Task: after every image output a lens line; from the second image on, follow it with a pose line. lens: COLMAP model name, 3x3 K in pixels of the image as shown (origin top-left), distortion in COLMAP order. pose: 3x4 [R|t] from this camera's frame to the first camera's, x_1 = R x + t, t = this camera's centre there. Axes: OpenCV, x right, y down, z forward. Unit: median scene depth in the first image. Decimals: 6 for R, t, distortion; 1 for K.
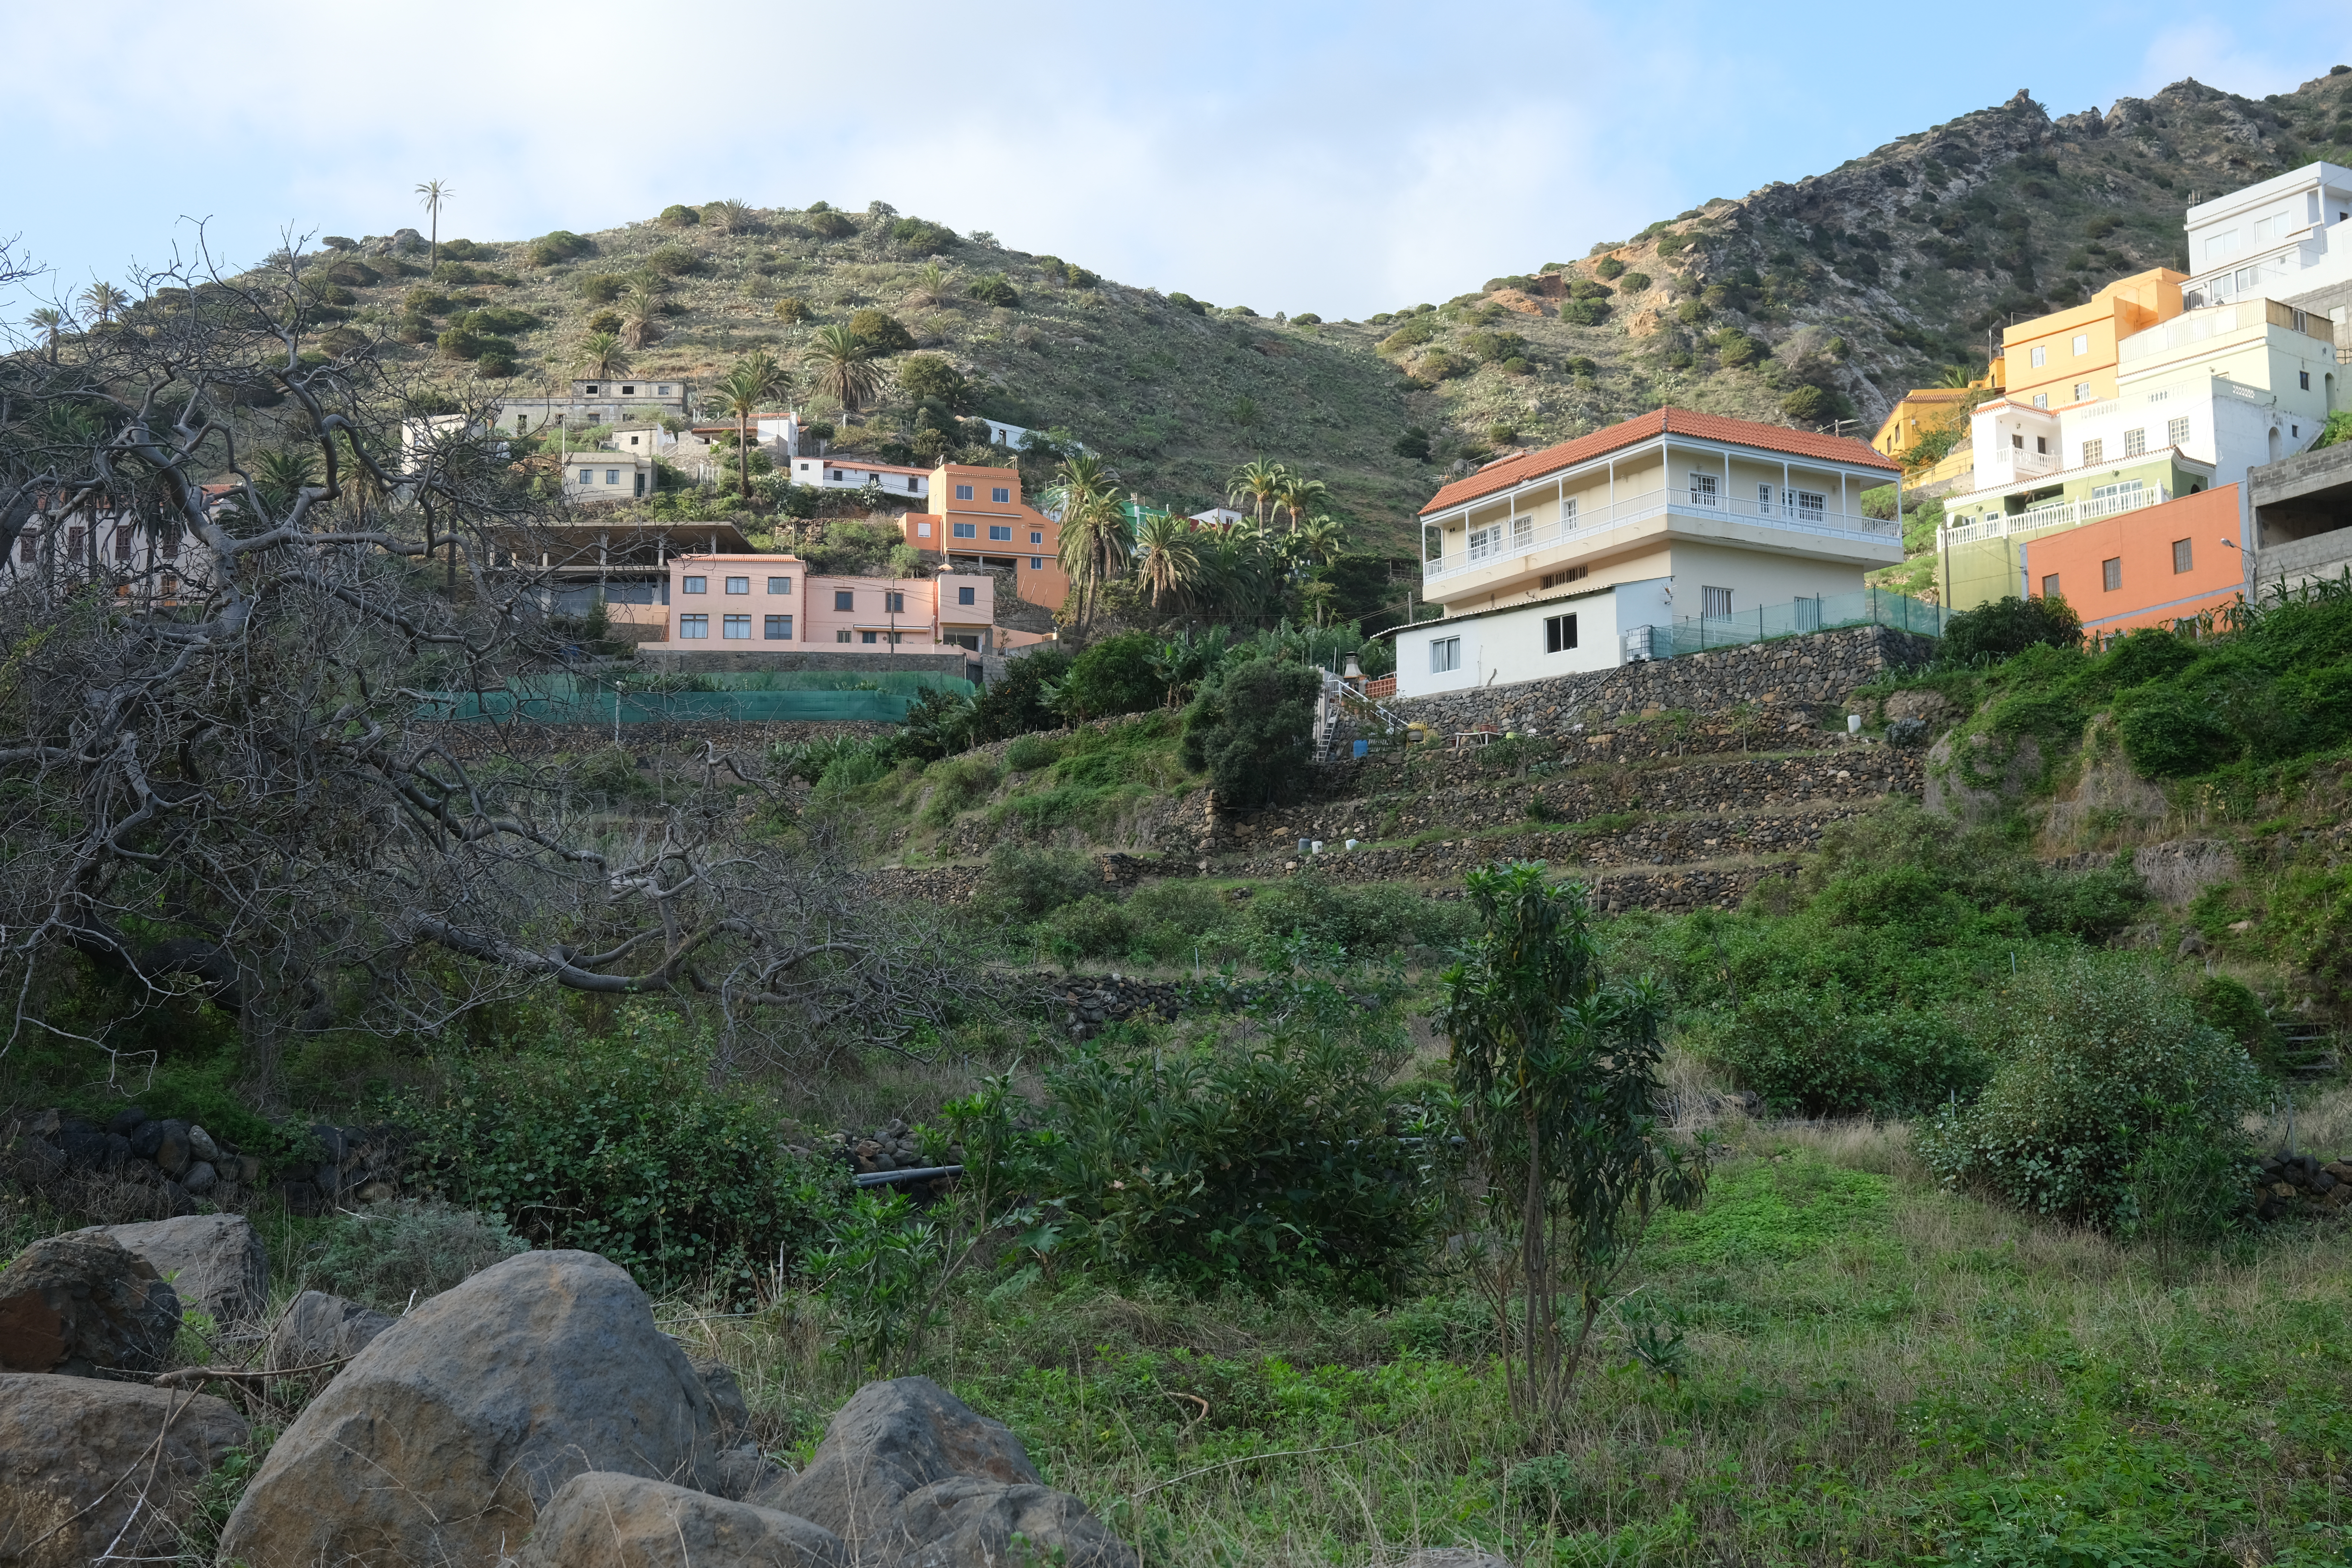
lens RADIAL K [[2465.5, 0, 1167.7], [0, 2465.5, 783.2], [0, 0, 1]] dist [-0.030085, 0.000000]
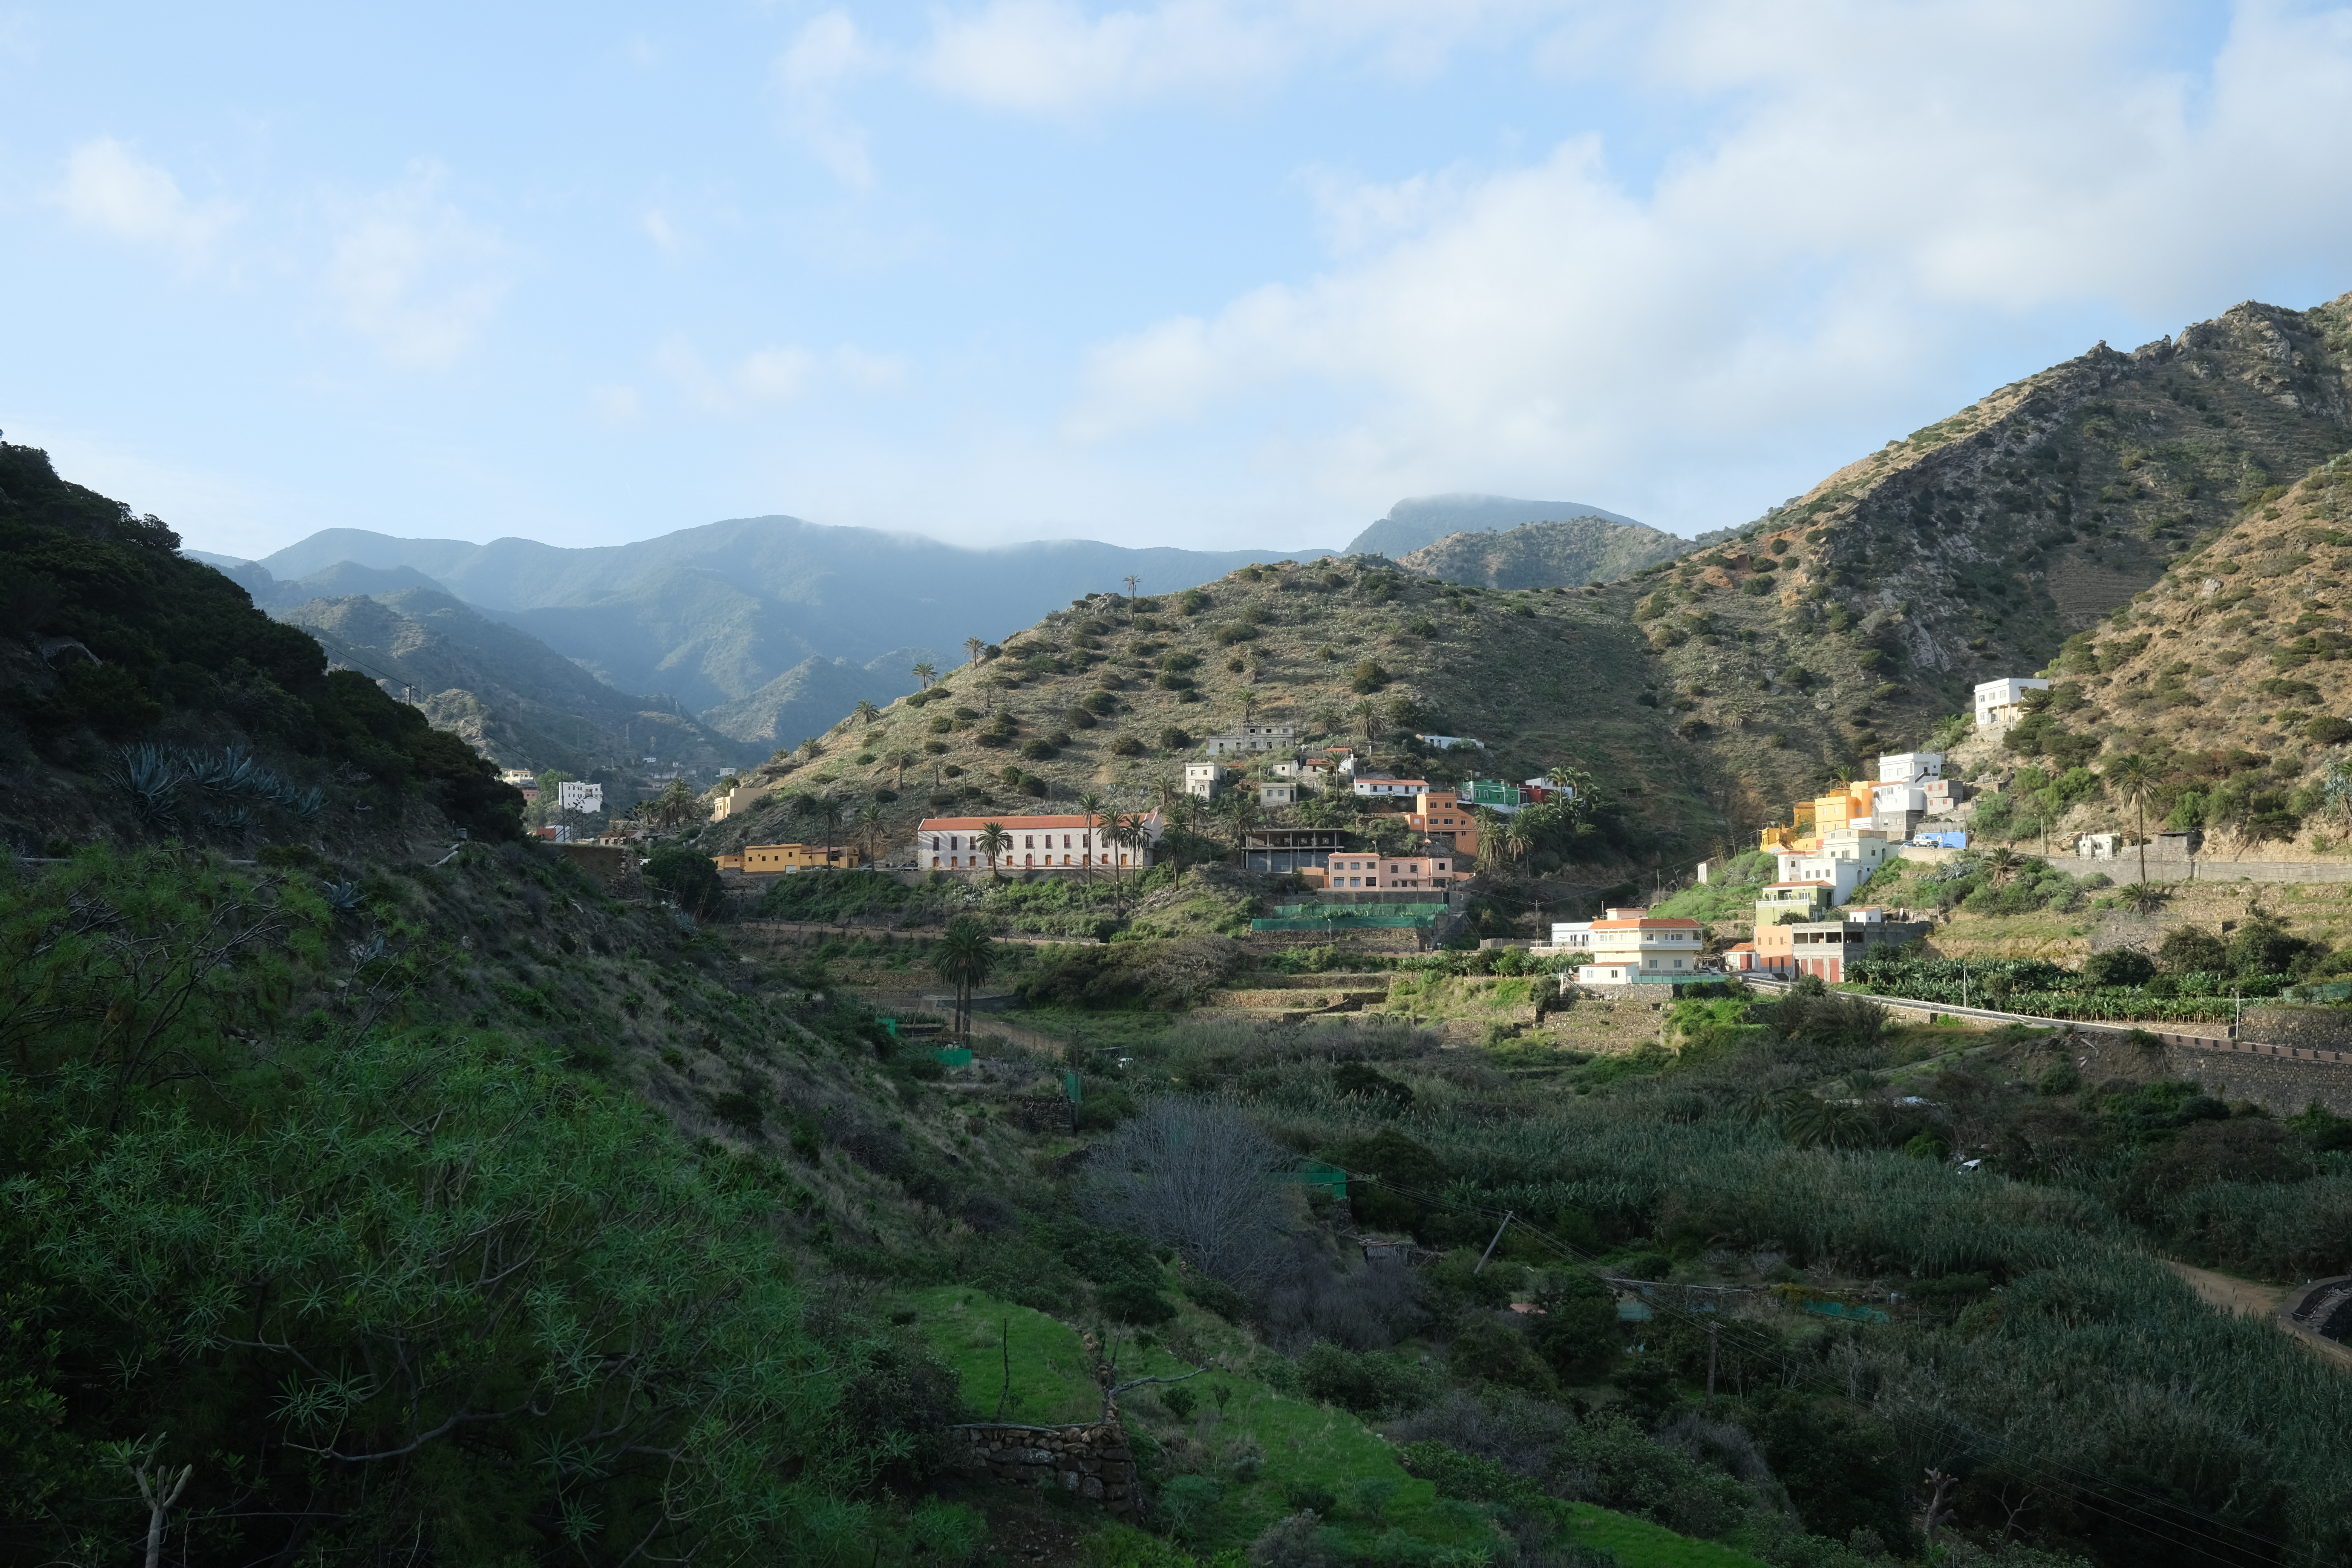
lens RADIAL K [[2465.5, 0, 1184.5], [0, 2465.5, 790.2], [0, 0, 1]] dist [-0.030085, 0.000000]
pose [[0.991693, -0.009101, -0.128308, -0.008963], [0.014804, 0.998941, 0.043565, -0.145200], [0.127776, -0.045102, 0.990777, -0.847205]]
